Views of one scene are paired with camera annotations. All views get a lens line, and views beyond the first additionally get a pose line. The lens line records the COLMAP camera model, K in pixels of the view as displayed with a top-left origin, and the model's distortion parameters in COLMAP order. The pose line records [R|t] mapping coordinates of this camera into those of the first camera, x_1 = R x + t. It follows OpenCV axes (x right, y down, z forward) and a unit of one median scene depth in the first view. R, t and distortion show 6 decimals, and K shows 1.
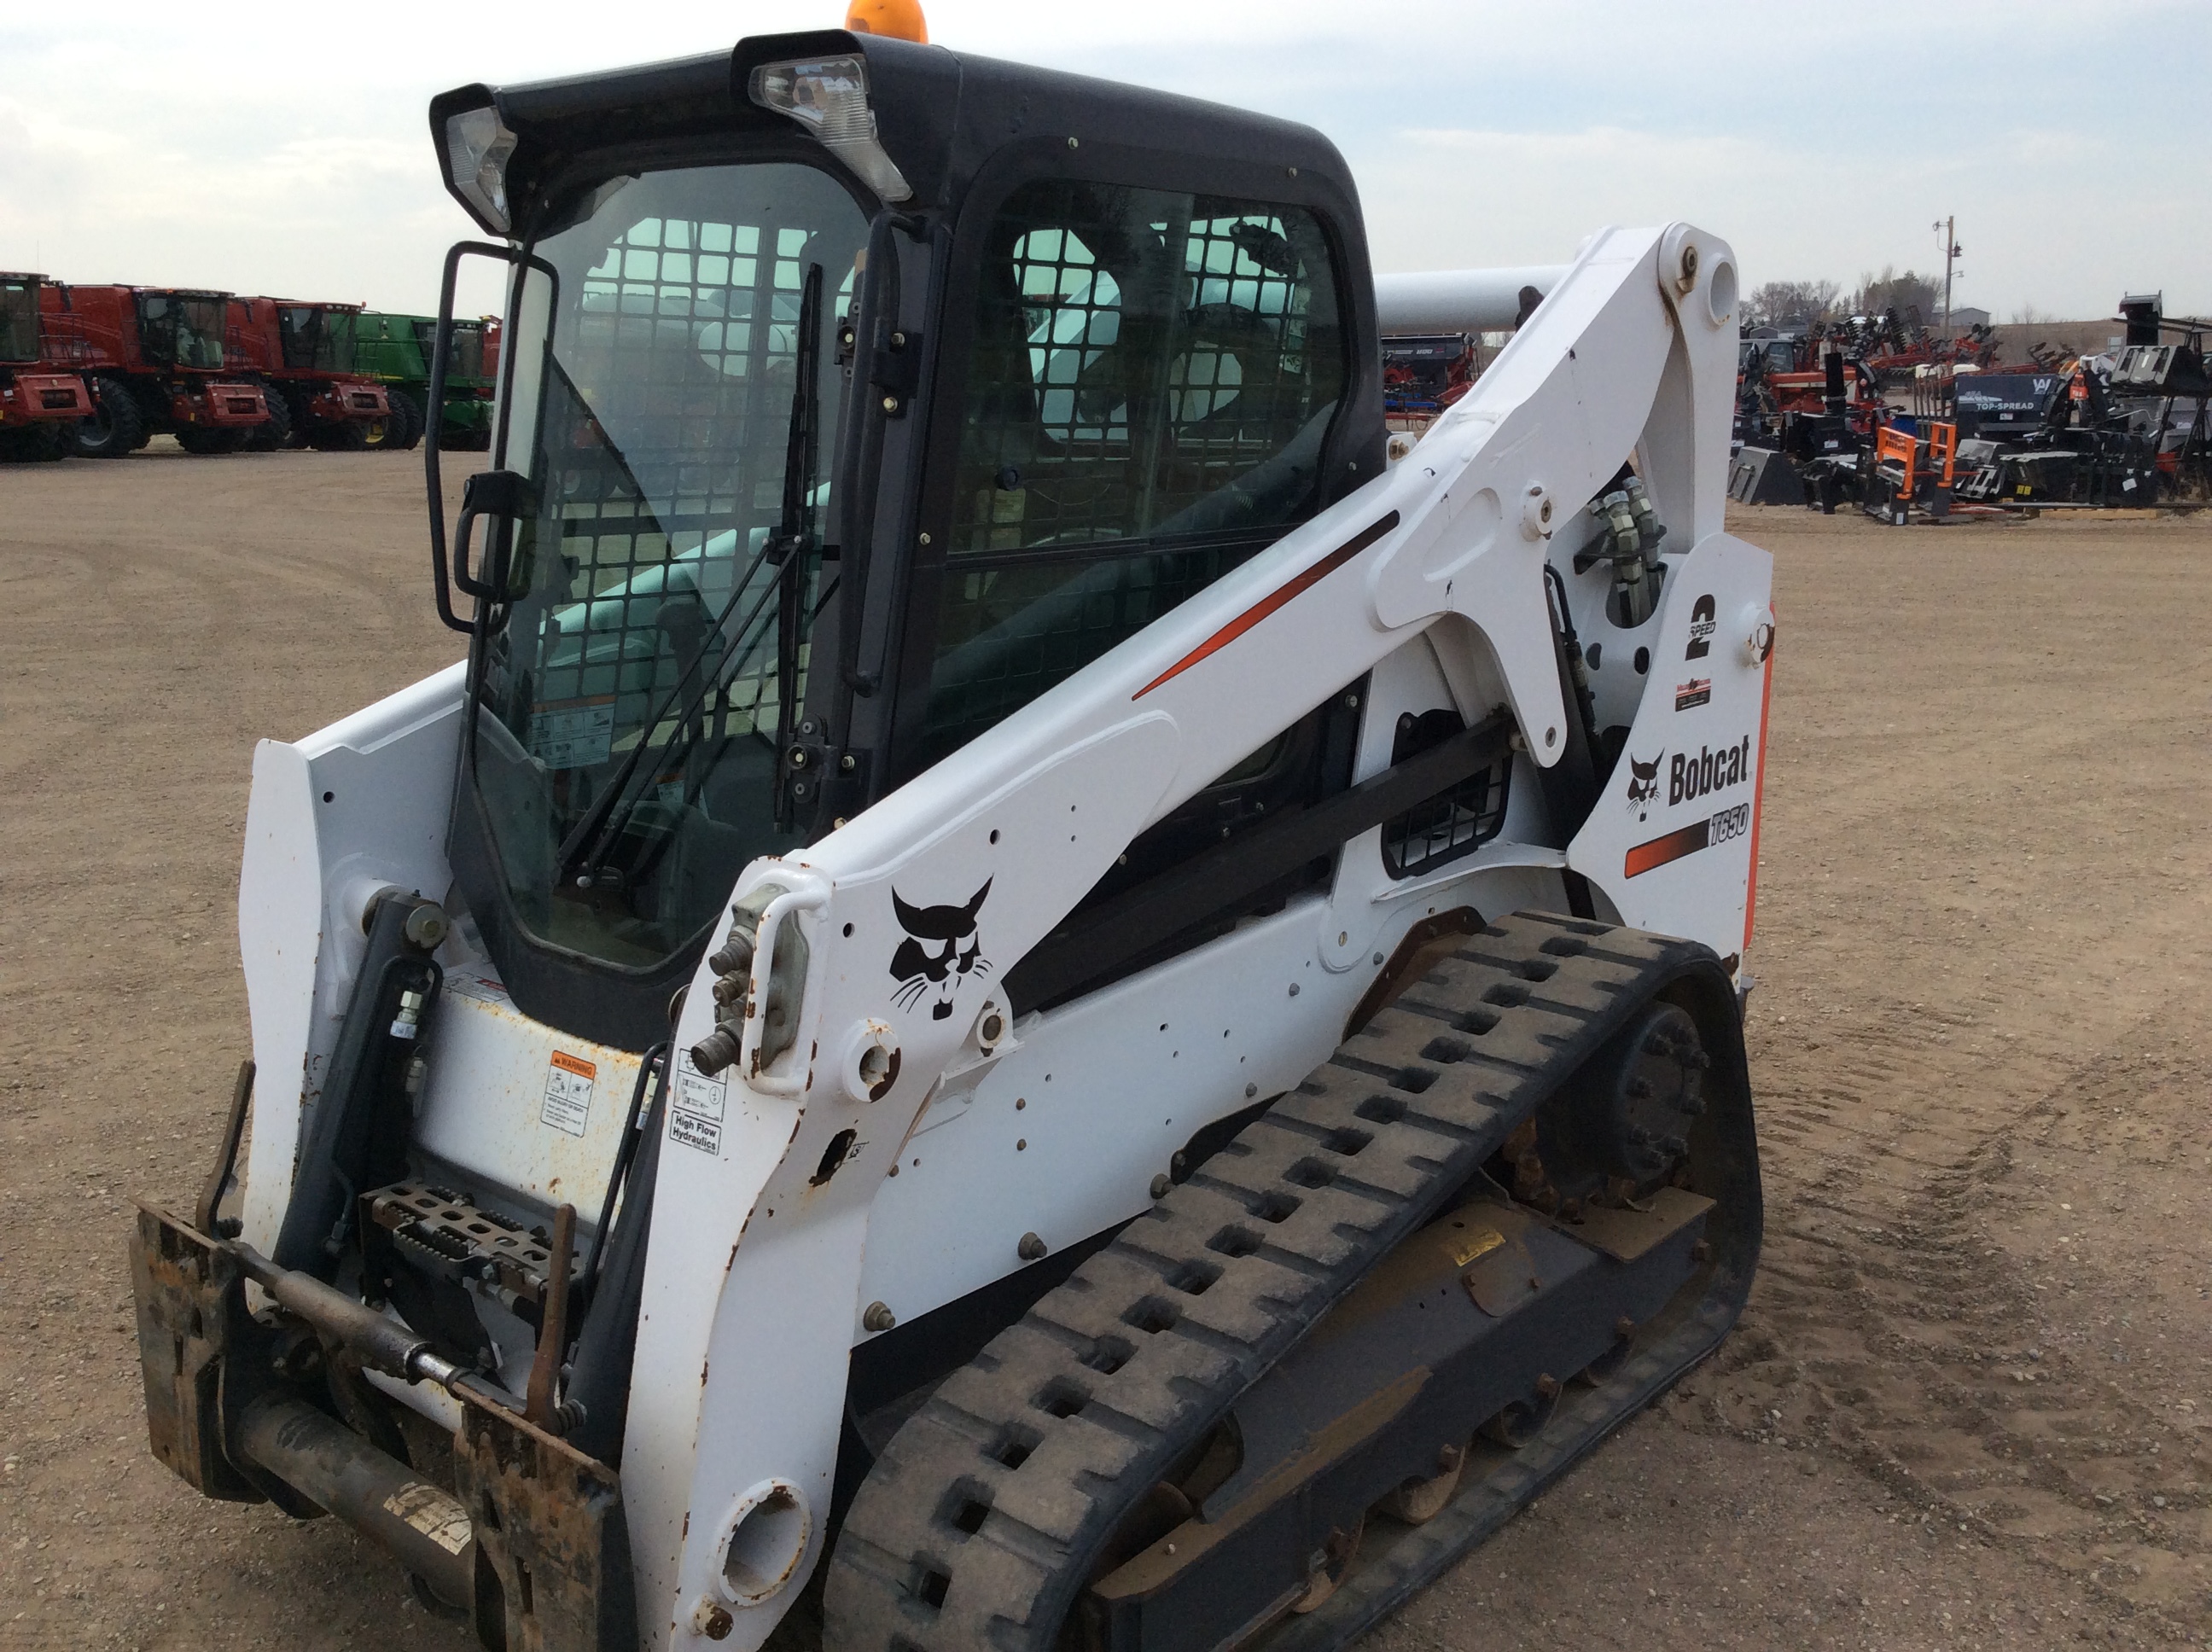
lens RADIAL K [[2061.3, 0, 1099.5], [0, 2061.3, 832.6], [0, 0, 1]] dist [0.038779, 0.000000]
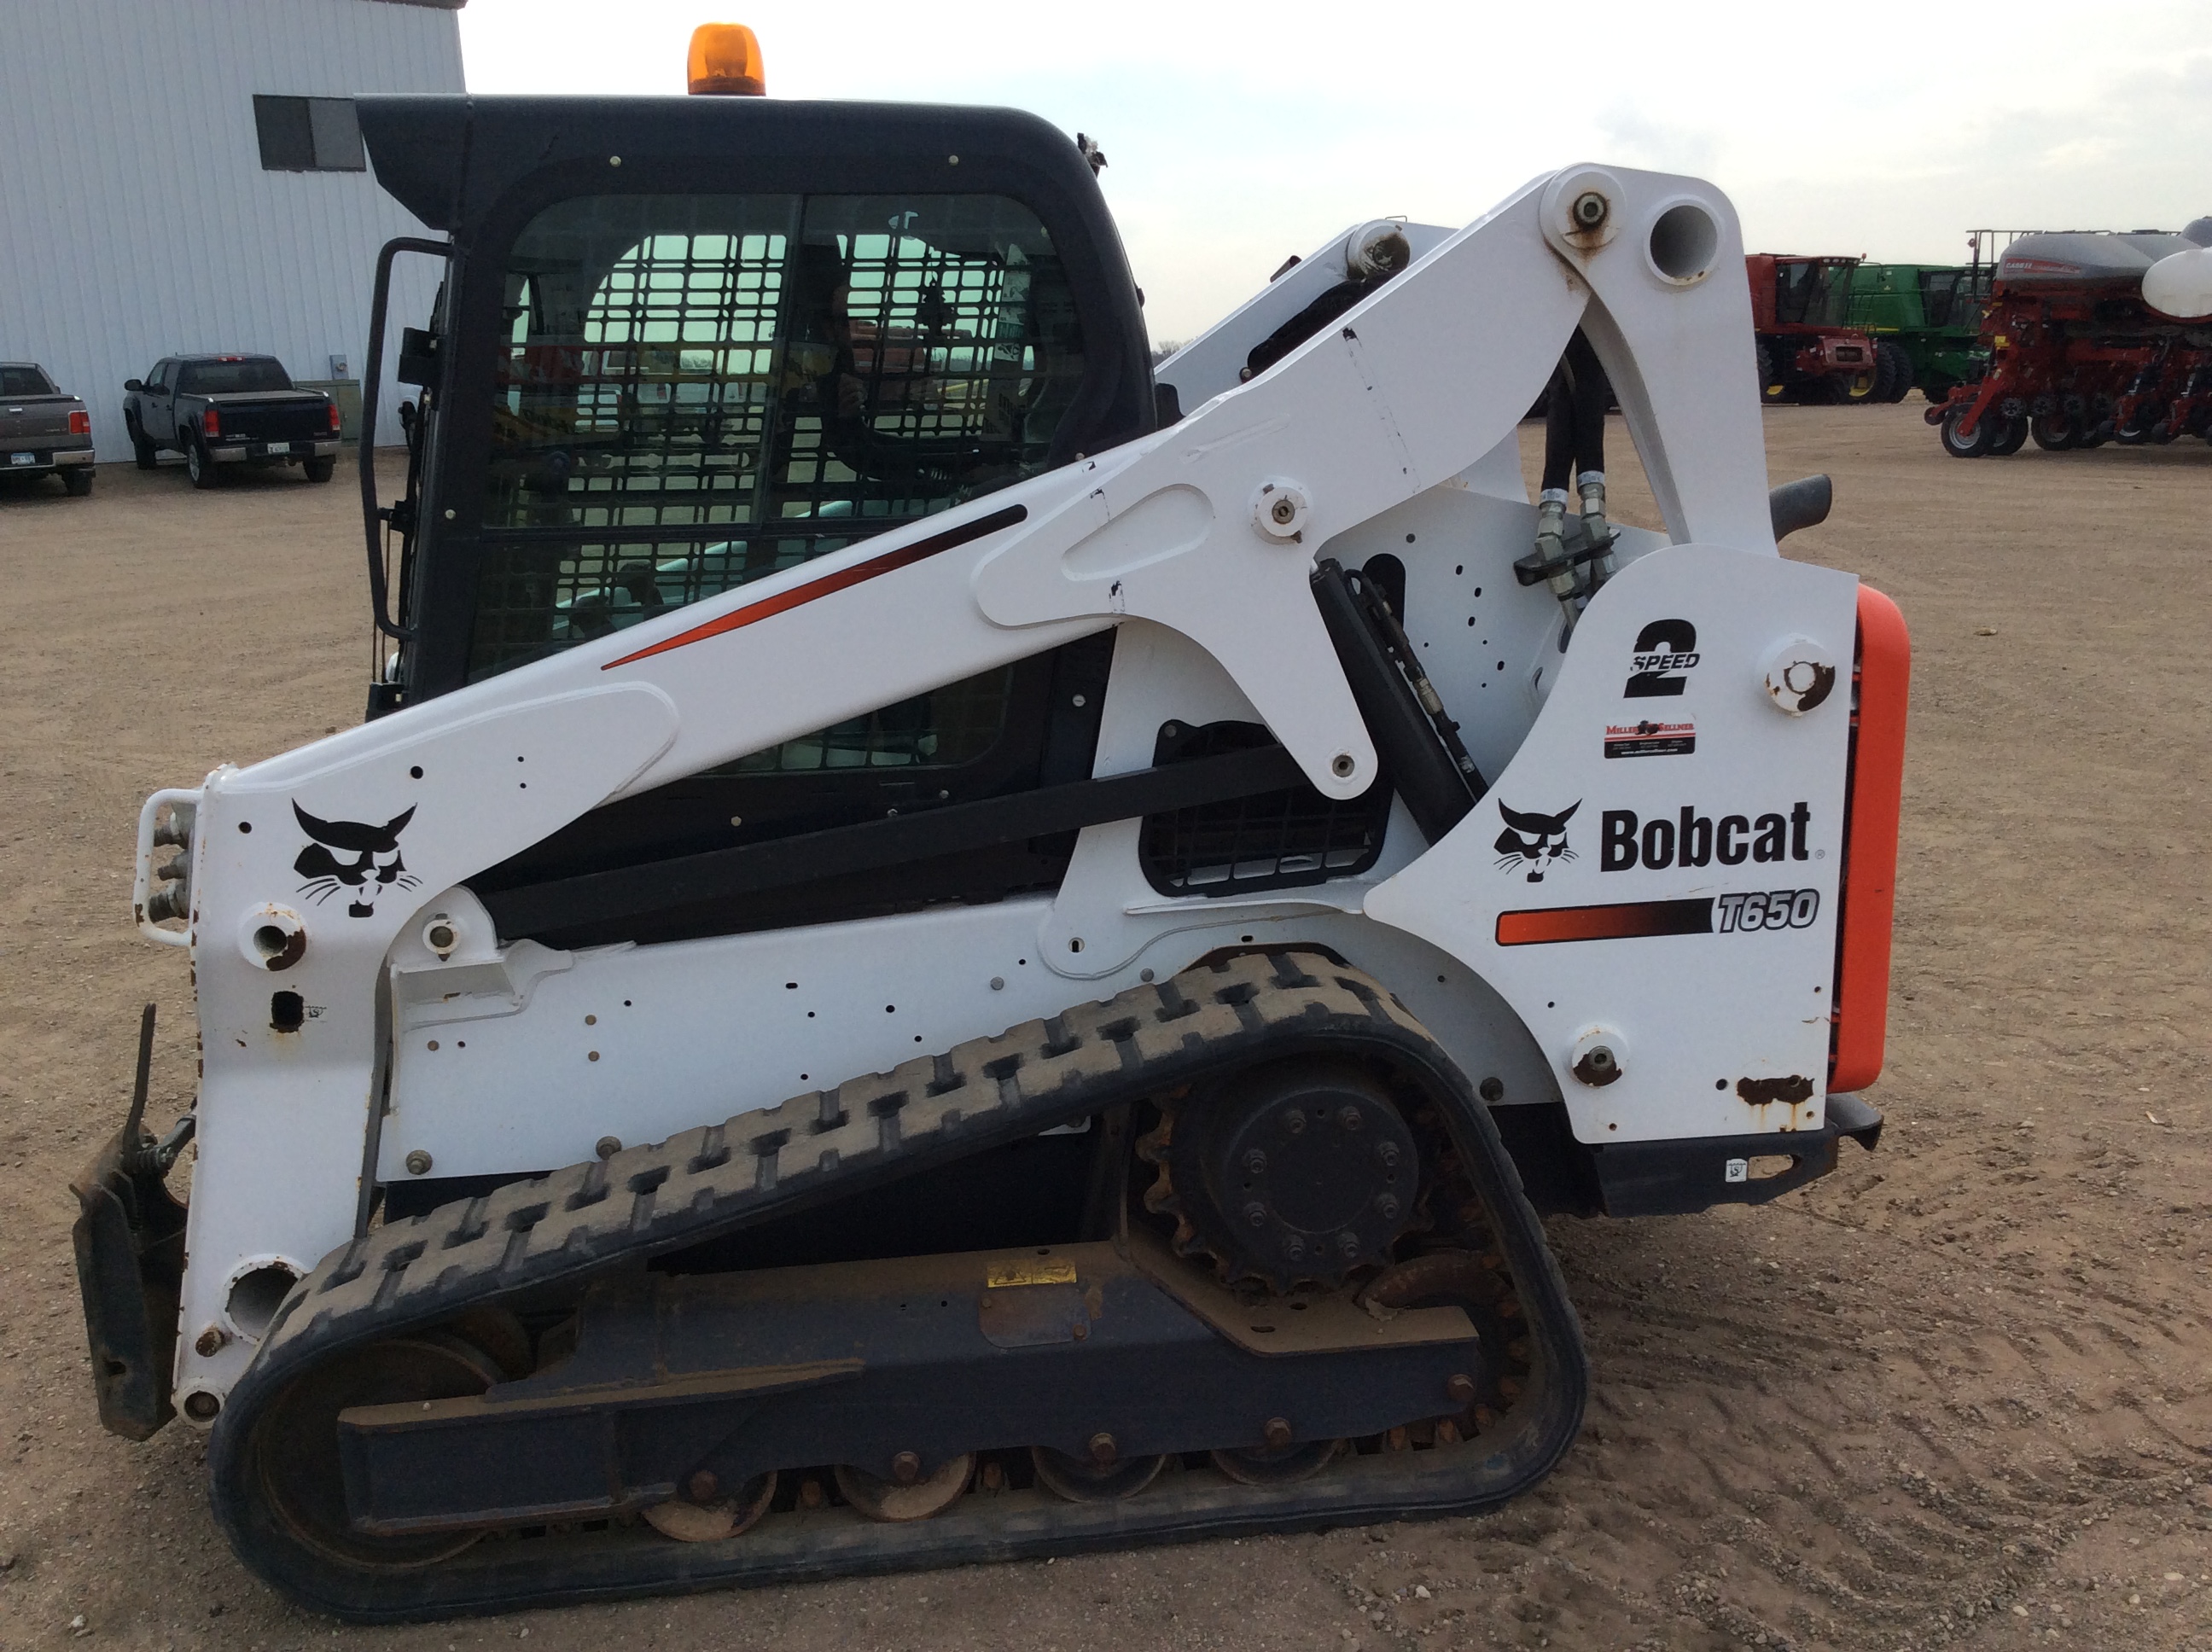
lens RADIAL K [[2061.3, 0, 1112.0], [0, 2061.3, 846.8], [0, 0, 1]] dist [0.038779, 0.000000]
pose [[0.739915, 0.140709, -0.657820, 0.784097], [-0.121289, 0.989758, 0.075286, -0.071111], [0.661676, 0.024081, 0.749403, 0.291996]]
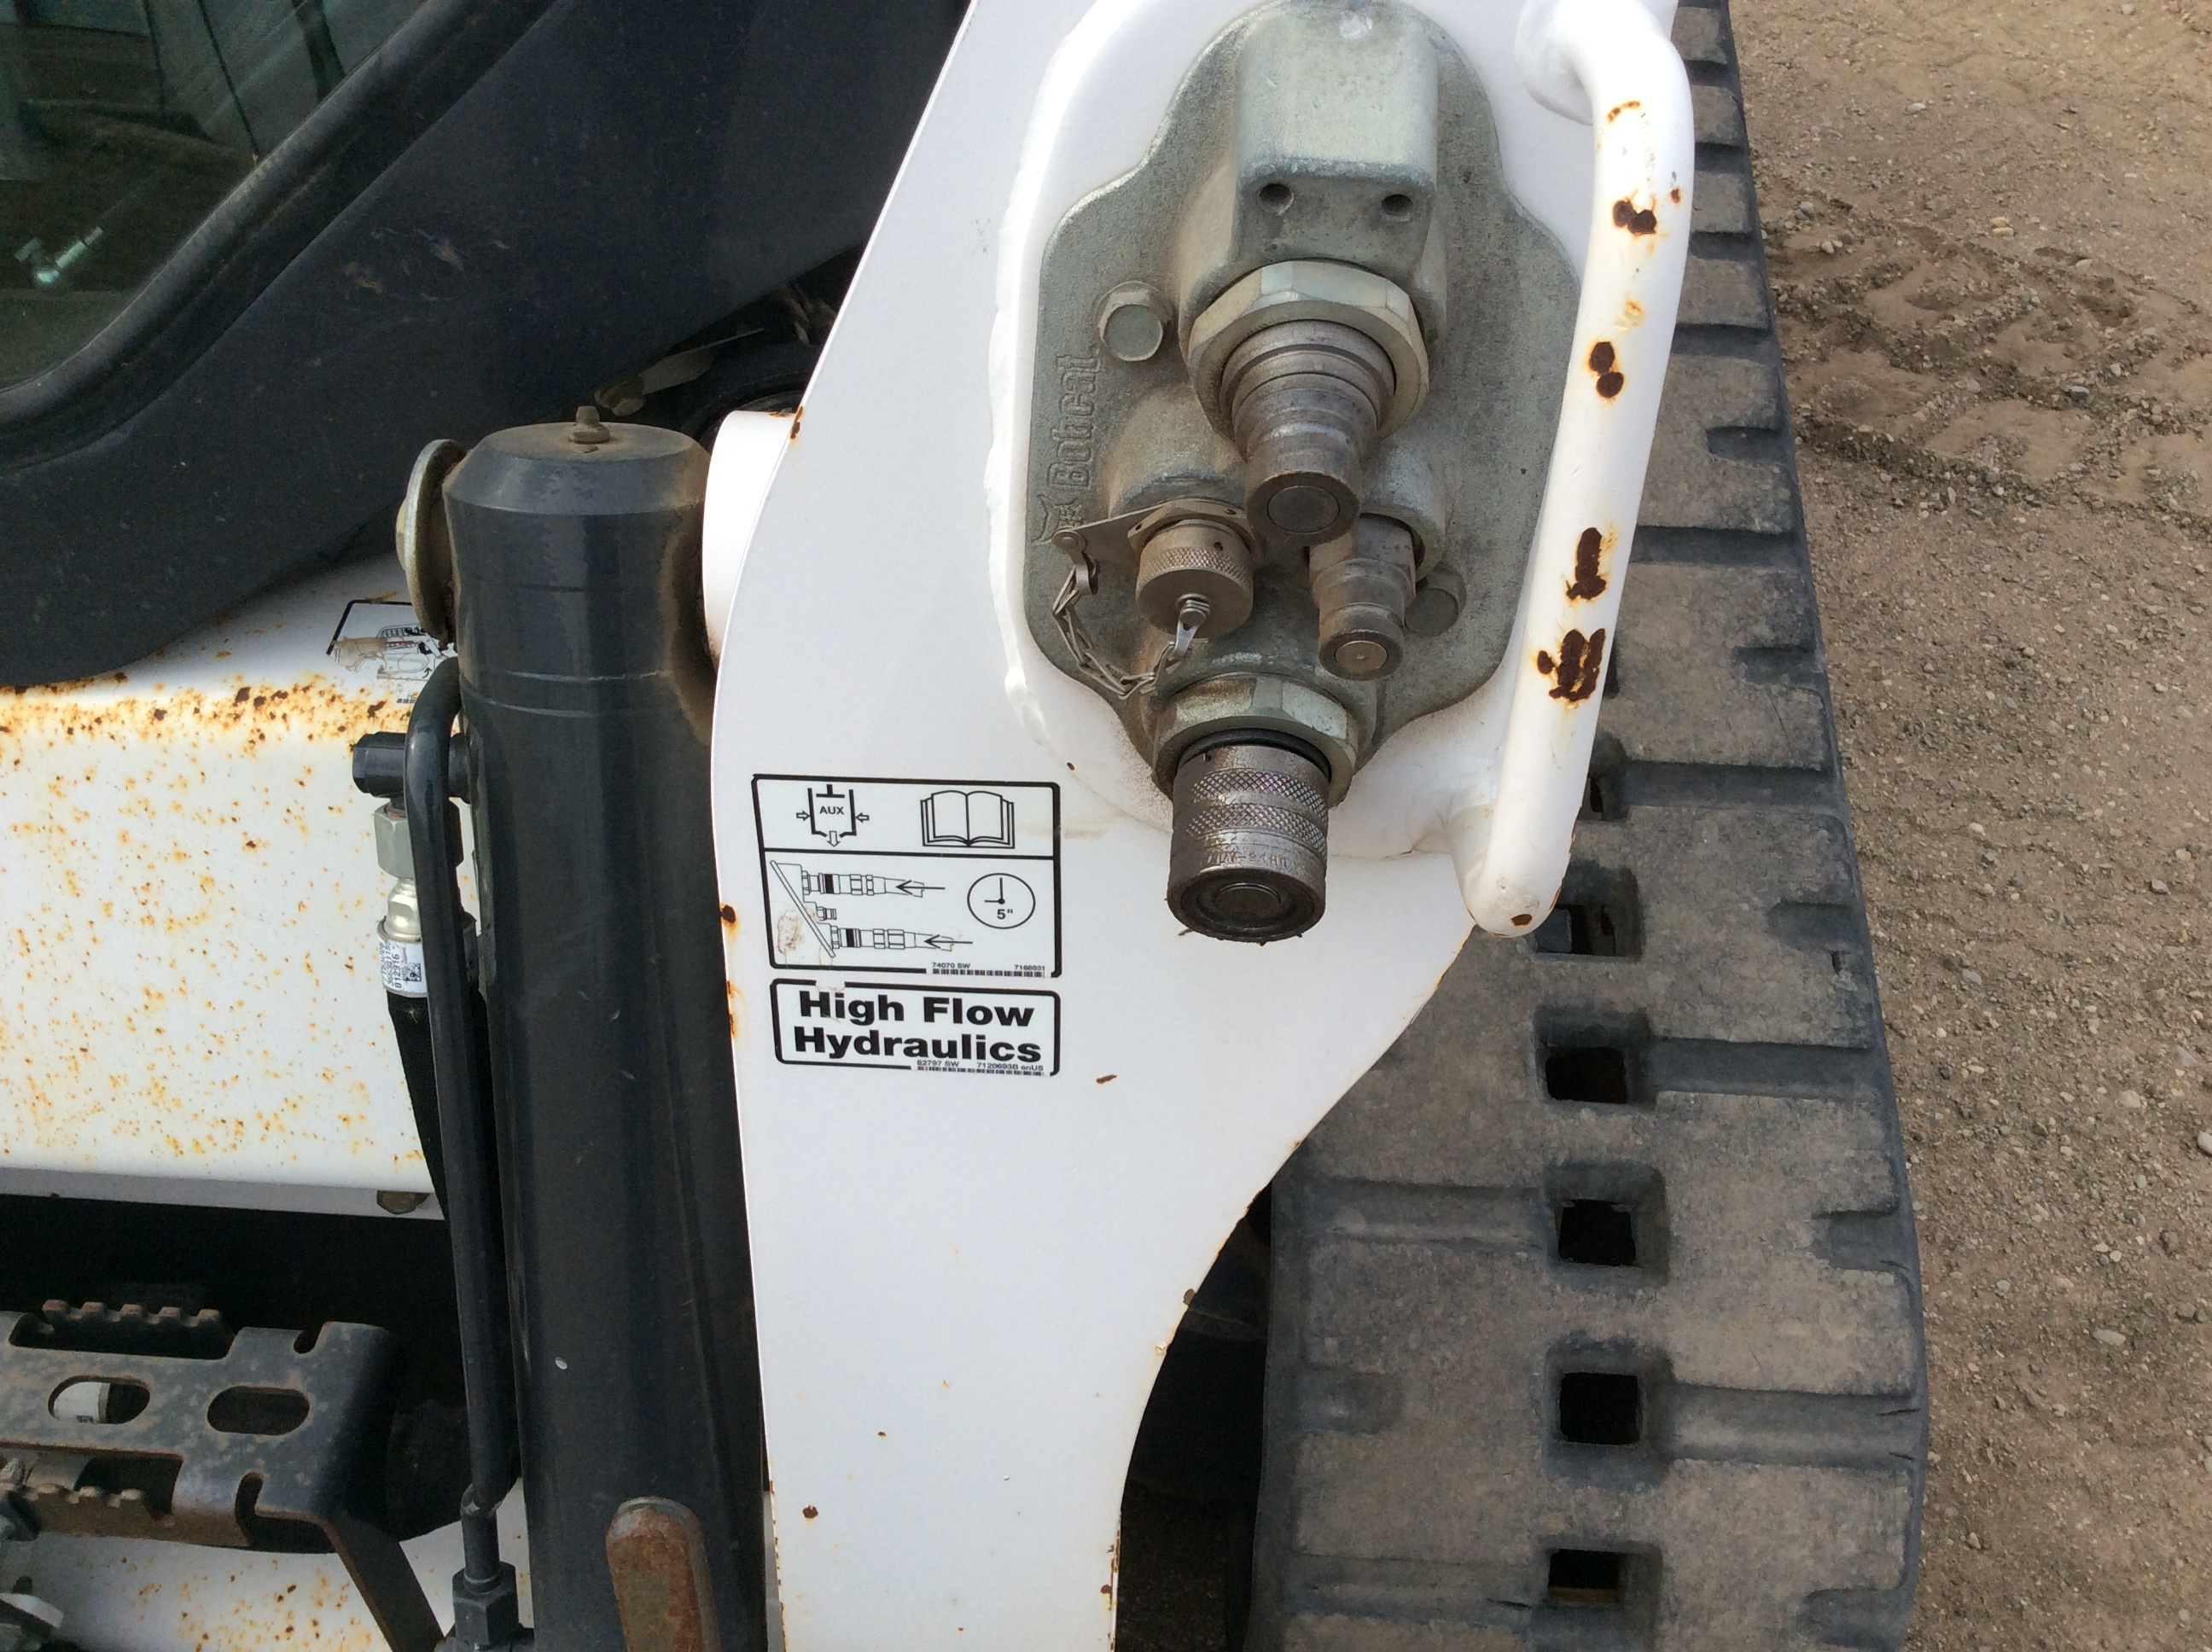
lens RADIAL K [[2061.3, 0, 1135.7], [0, 2061.3, 815.6], [0, 0, 1]] dist [0.038779, 0.000000]
pose [[0.779545, -0.418263, 0.466225, -0.213753], [0.111741, 0.825285, 0.553551, -0.017735], [-0.616298, -0.379422, 0.690084, 0.599176]]
